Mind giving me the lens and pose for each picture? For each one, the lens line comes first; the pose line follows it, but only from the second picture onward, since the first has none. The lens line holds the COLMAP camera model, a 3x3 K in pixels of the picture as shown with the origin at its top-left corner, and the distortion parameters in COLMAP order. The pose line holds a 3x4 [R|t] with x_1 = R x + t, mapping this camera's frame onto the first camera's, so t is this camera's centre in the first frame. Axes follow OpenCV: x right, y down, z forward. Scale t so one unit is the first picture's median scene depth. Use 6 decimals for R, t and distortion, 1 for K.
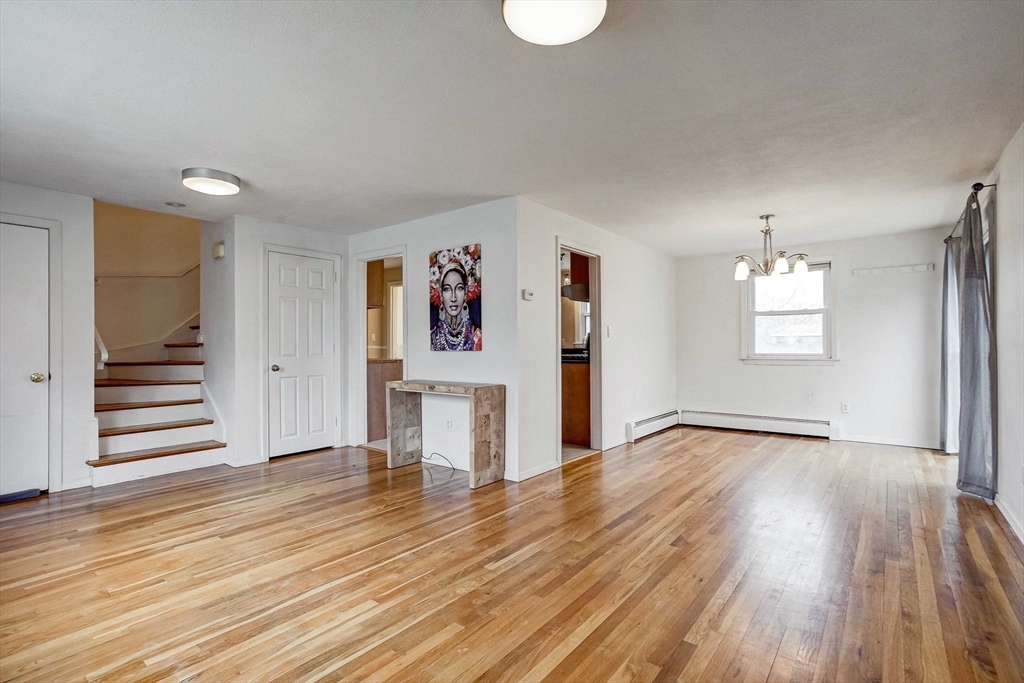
lens RADIAL K [[493.4, 0, 506.8], [0, 493.4, 343.0], [0, 0, 1]] dist [-0.054788, 0.036731]
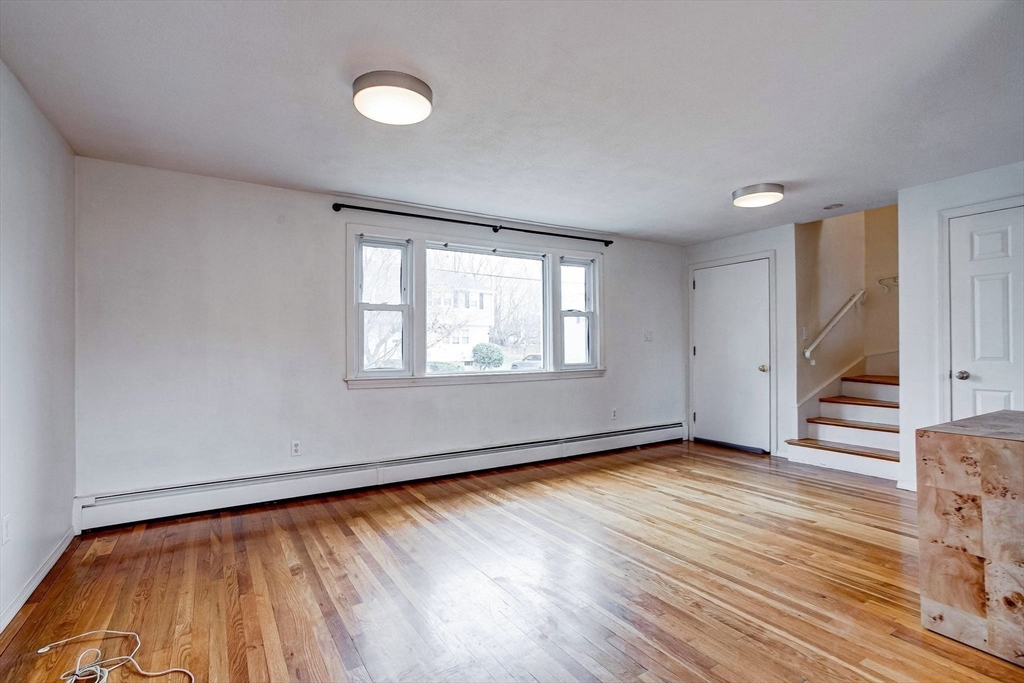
lens RADIAL K [[493.4, 0, 506.8], [0, 493.4, 343.0], [0, 0, 1]] dist [-0.054788, 0.036731]
pose [[-0.341827, -0.000144, -0.939763, 0.488207], [0.012663, 0.999908, -0.004759, -0.002548], [0.939678, -0.013527, -0.341794, 0.673087]]
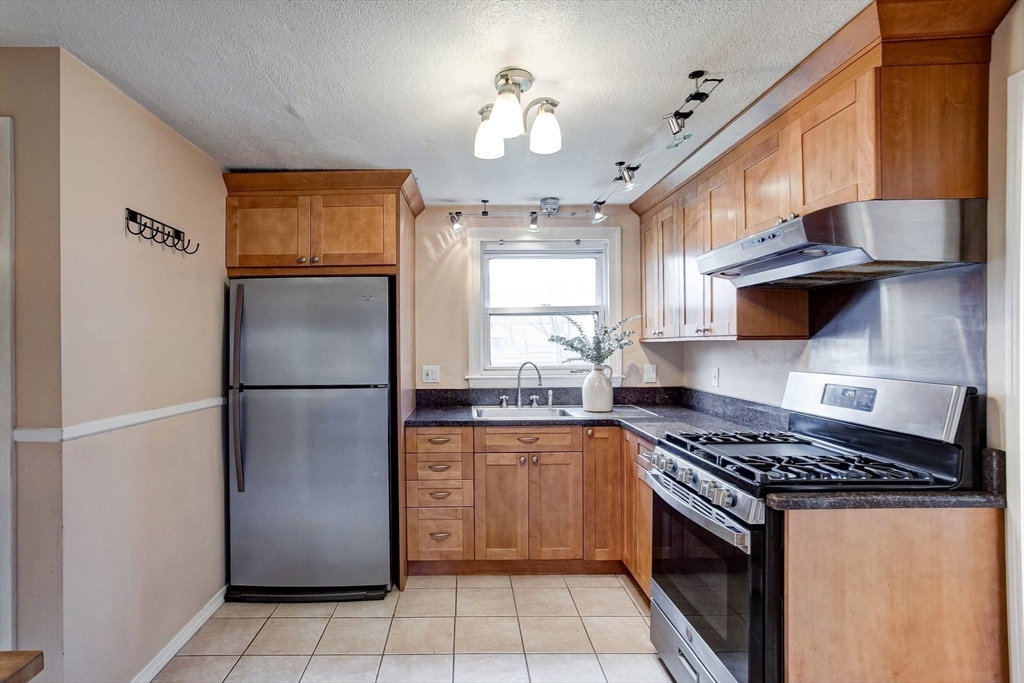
lens RADIAL K [[522.4, 0, 463.4], [0, 522.4, 342.7], [0, 0, 1]] dist [-0.061842, 0.045893]
pose [[0.782997, -0.001651, 0.622024, -0.269788], [-0.000191, 0.999996, 0.002895, -0.055230], [-0.622026, -0.002386, 0.782993, 1.177987]]
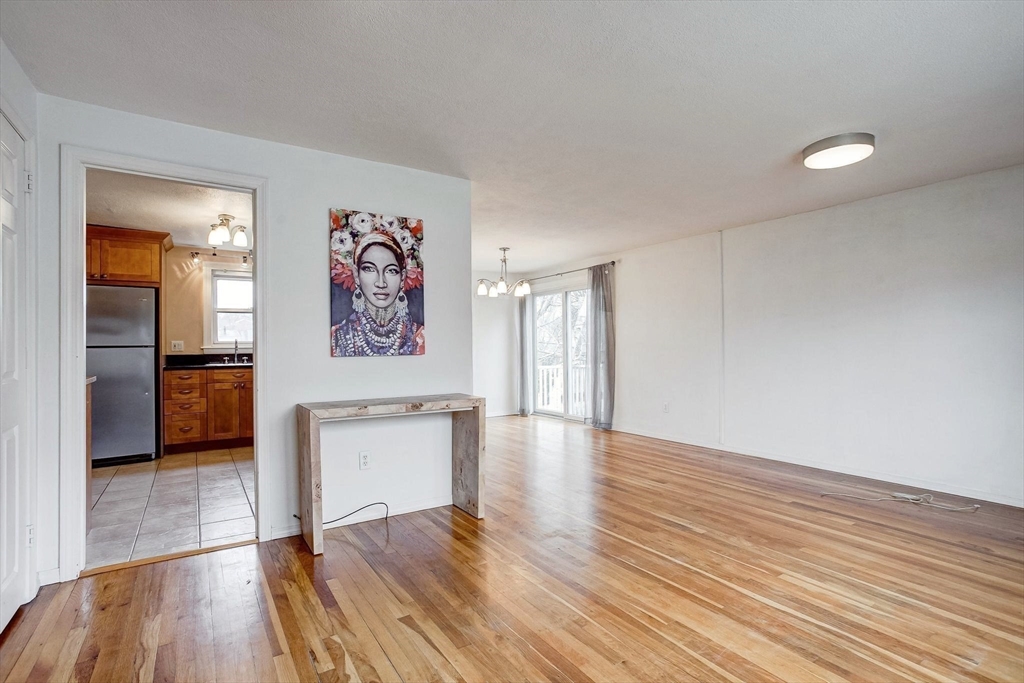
lens RADIAL K [[493.4, 0, 506.8], [0, 493.4, 343.0], [0, 0, 1]] dist [-0.054788, 0.036731]
pose [[0.317280, 0.008646, 0.948292, -0.747762], [0.002617, 0.999947, -0.009993, 0.005076], [-0.948328, 0.005653, 0.317240, 0.608097]]
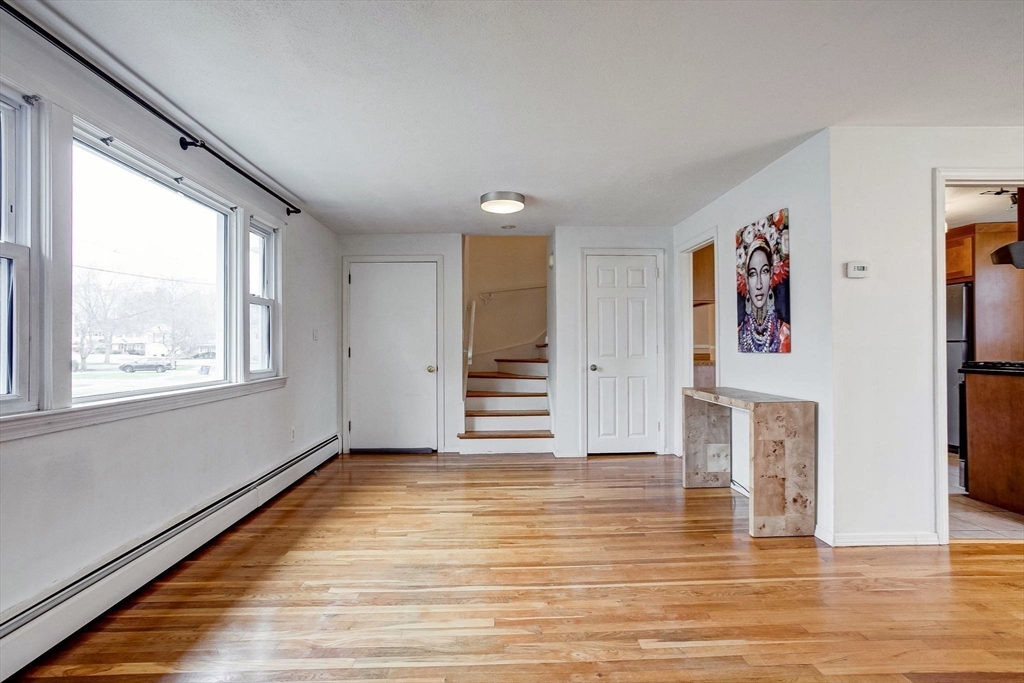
lens RADIAL K [[496.2, 0, 507.2], [0, 496.2, 343.6], [0, 0, 1]] dist [-0.055286, 0.036051]
pose [[0.648639, -0.003328, -0.761089, 0.225325], [0.004892, 0.999988, -0.000204, -0.000325], [0.761081, -0.003591, 0.648647, 0.203271]]
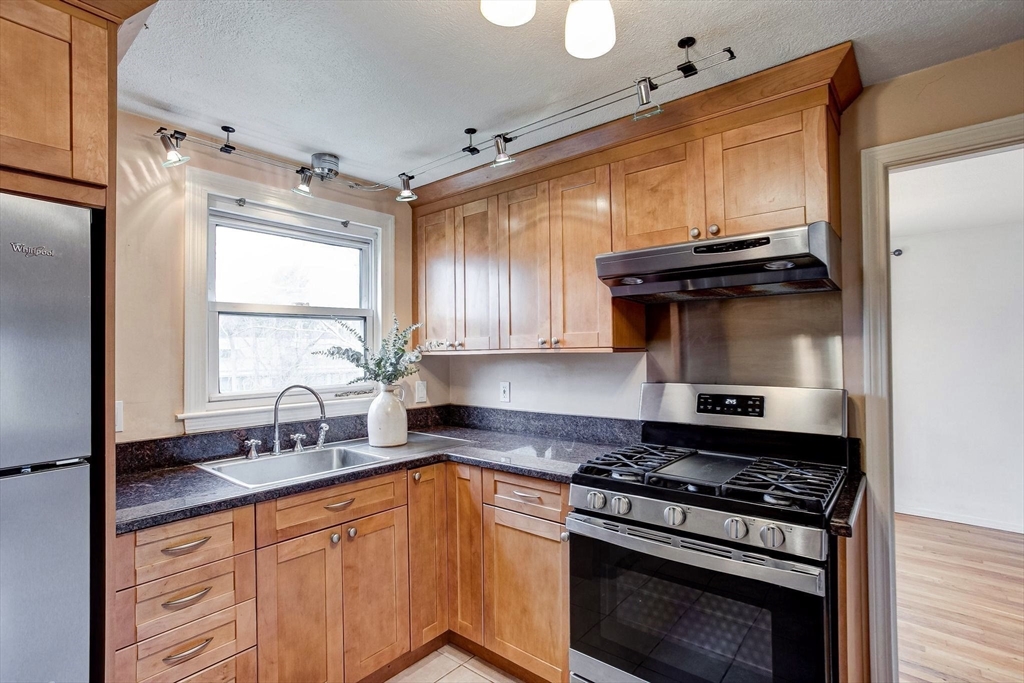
lens RADIAL K [[493.4, 0, 506.8], [0, 493.4, 343.0], [0, 0, 1]] dist [-0.054788, 0.036731]
pose [[0.023668, 0.021480, 0.999489, -0.197384], [0.003596, 0.999761, -0.021571, -0.055605], [-0.999713, 0.004104, 0.023585, 1.507853]]
